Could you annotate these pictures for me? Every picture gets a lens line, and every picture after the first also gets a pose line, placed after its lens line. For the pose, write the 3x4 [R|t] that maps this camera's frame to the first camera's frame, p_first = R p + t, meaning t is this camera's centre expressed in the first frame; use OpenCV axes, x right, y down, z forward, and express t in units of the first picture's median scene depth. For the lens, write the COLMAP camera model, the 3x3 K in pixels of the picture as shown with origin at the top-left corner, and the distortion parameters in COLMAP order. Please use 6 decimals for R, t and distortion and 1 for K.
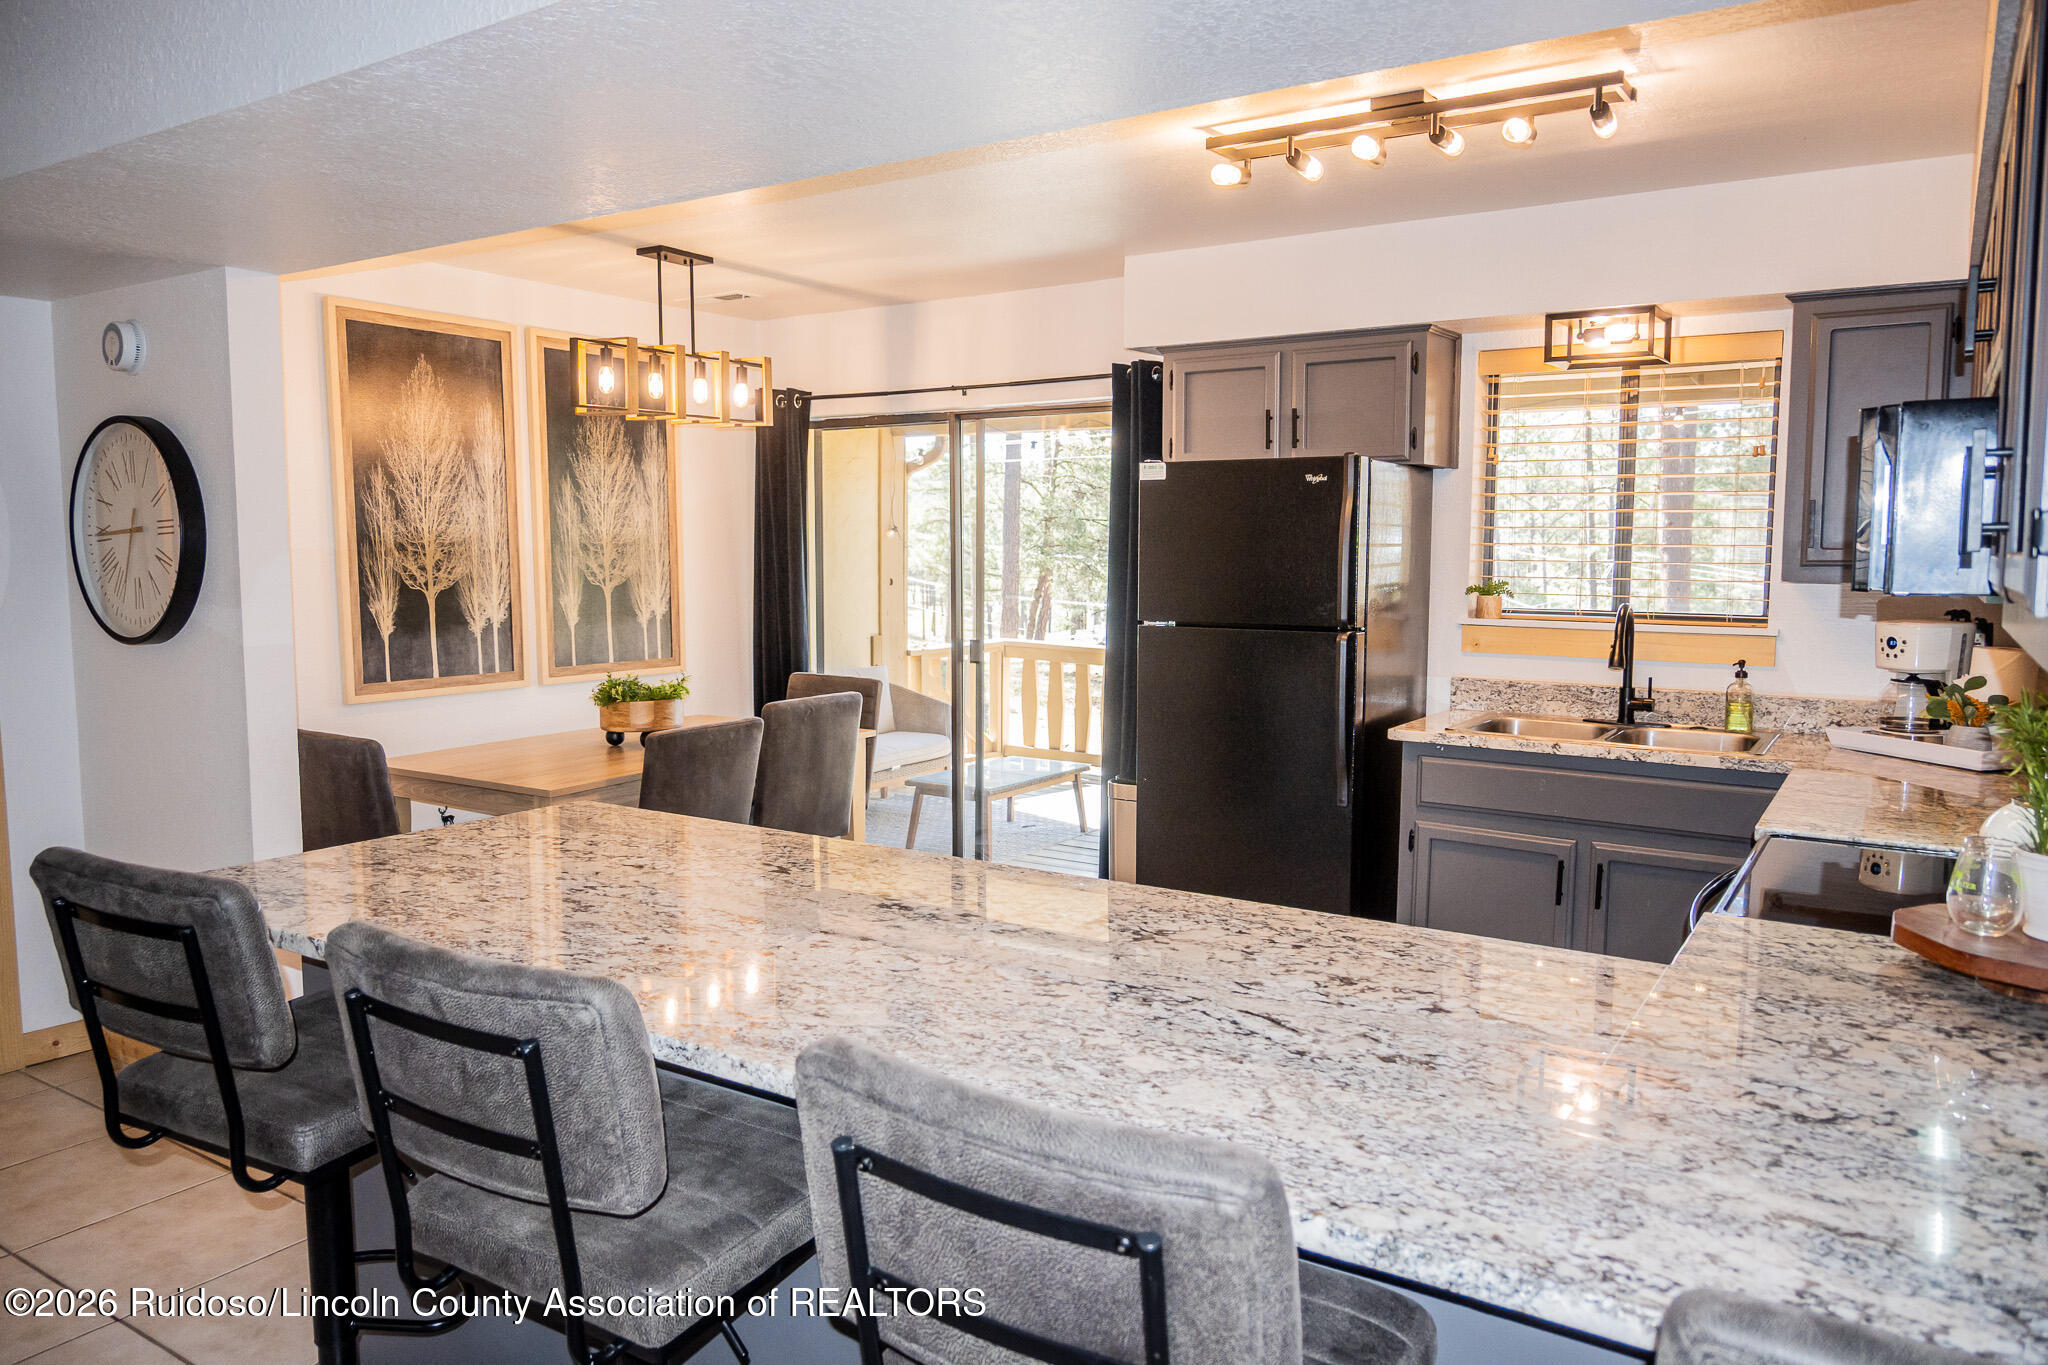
lens RADIAL K [[1405.7, 0, 1022.8], [0, 1405.7, 683.9], [0, 0, 1]] dist [-0.000776, -0.007993]
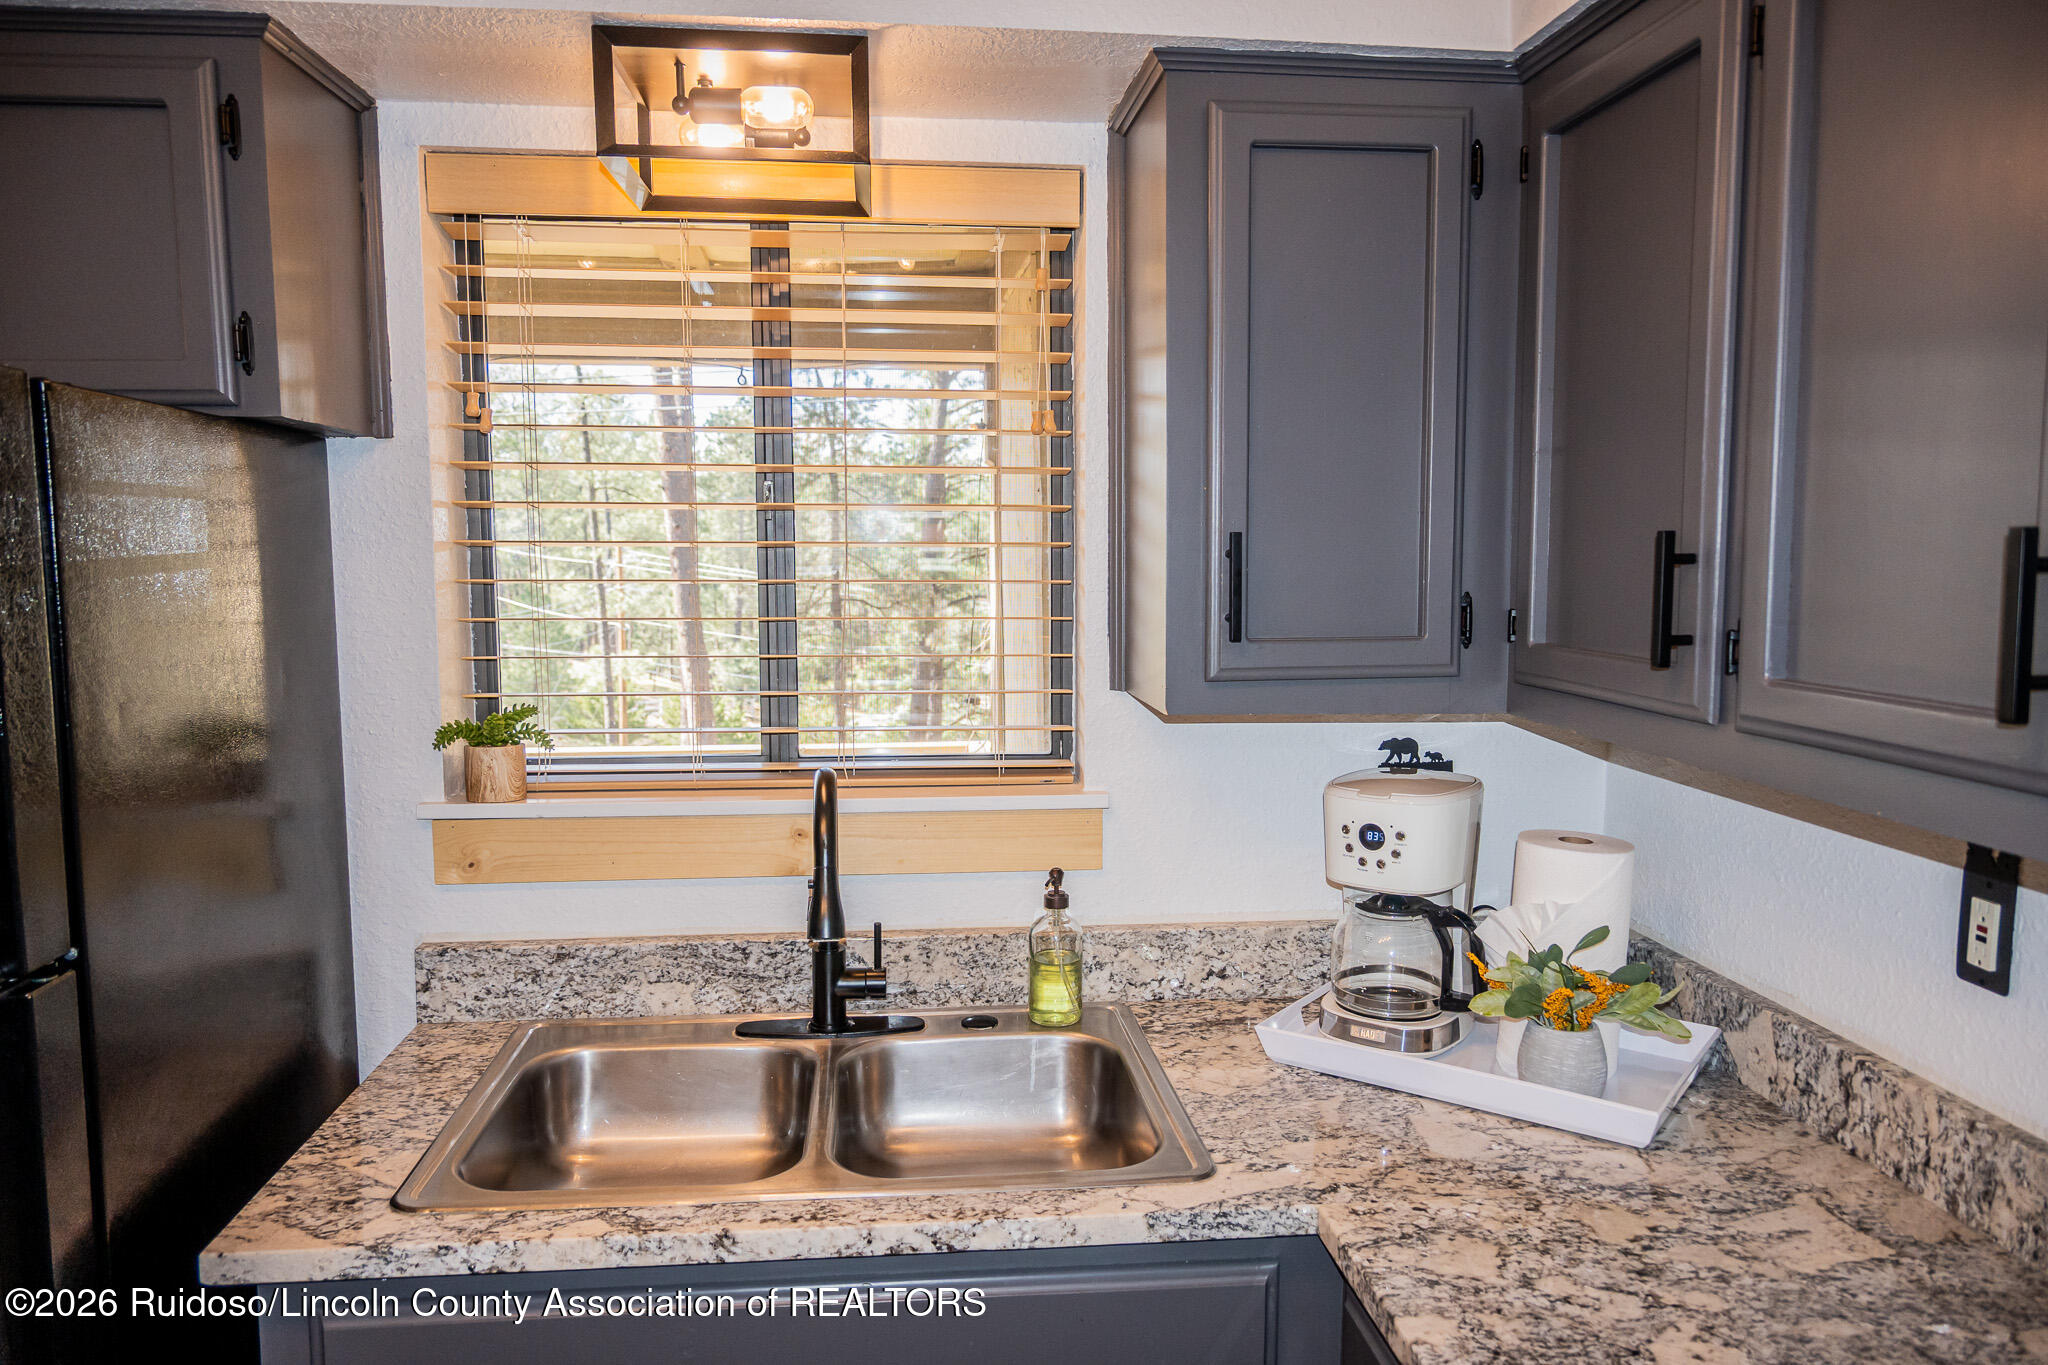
lens RADIAL K [[1405.7, 0, 1025.8], [0, 1405.7, 688.4], [0, 0, 1]] dist [-0.000776, -0.007993]
pose [[0.774636, -0.068996, 0.628632, 0.243156], [0.064088, 0.997478, 0.030506, -0.103437], [-0.629152, 0.016657, 0.777104, 0.725332]]
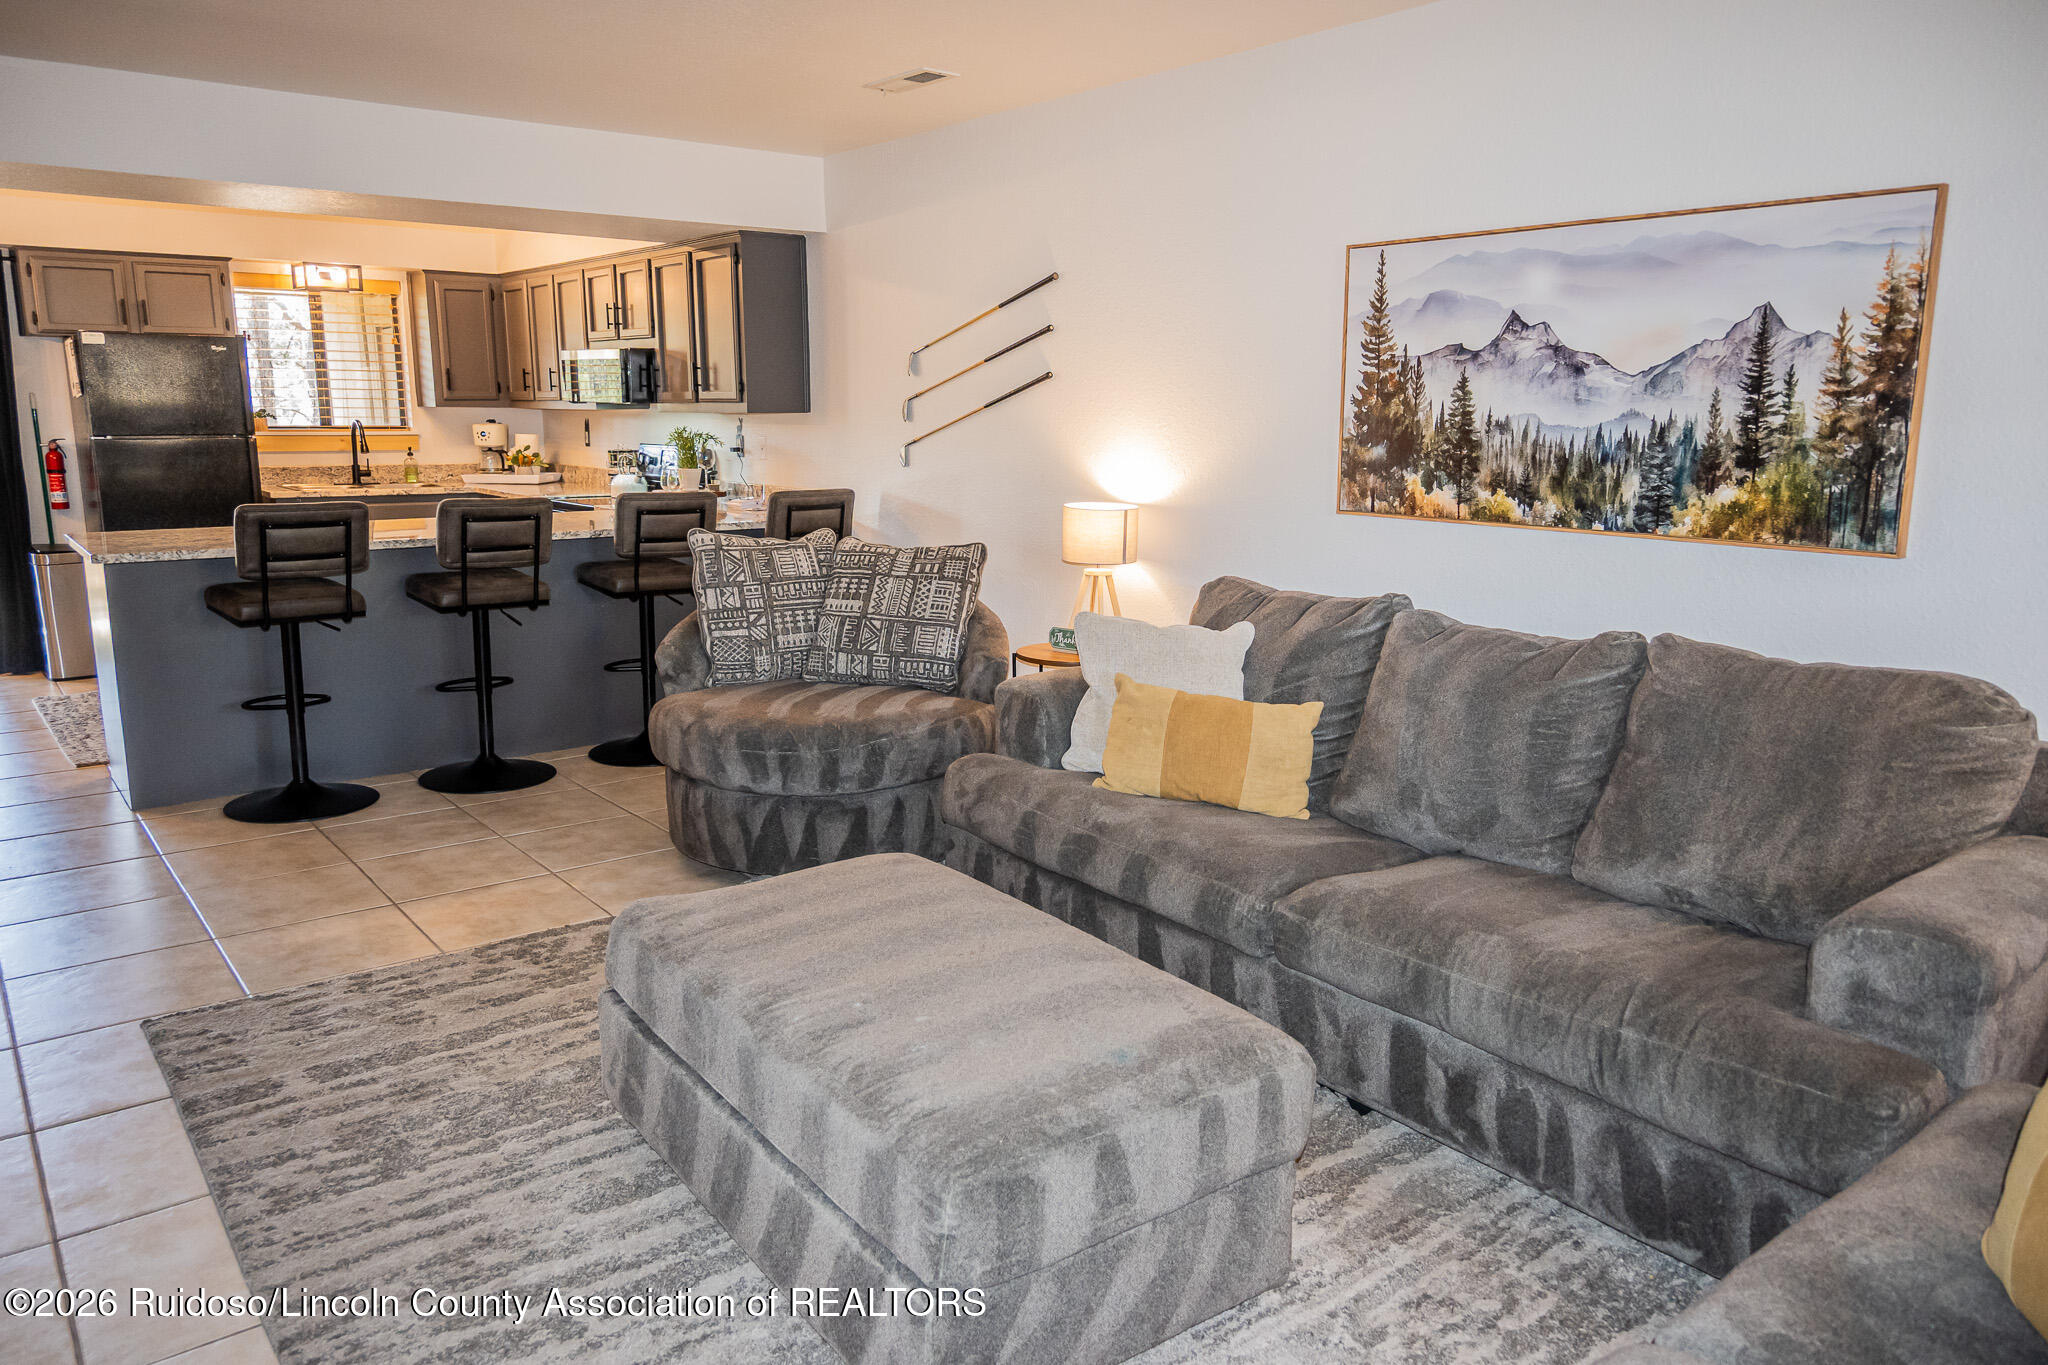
lens RADIAL K [[1405.7, 0, 1030.2], [0, 1405.7, 686.0], [0, 0, 1]] dist [-0.000776, -0.007993]
pose [[0.311464, -0.186533, 0.931770, -1.310342], [0.086199, 0.982048, 0.167784, 0.066090], [-0.946340, 0.028059, 0.321951, -0.553609]]
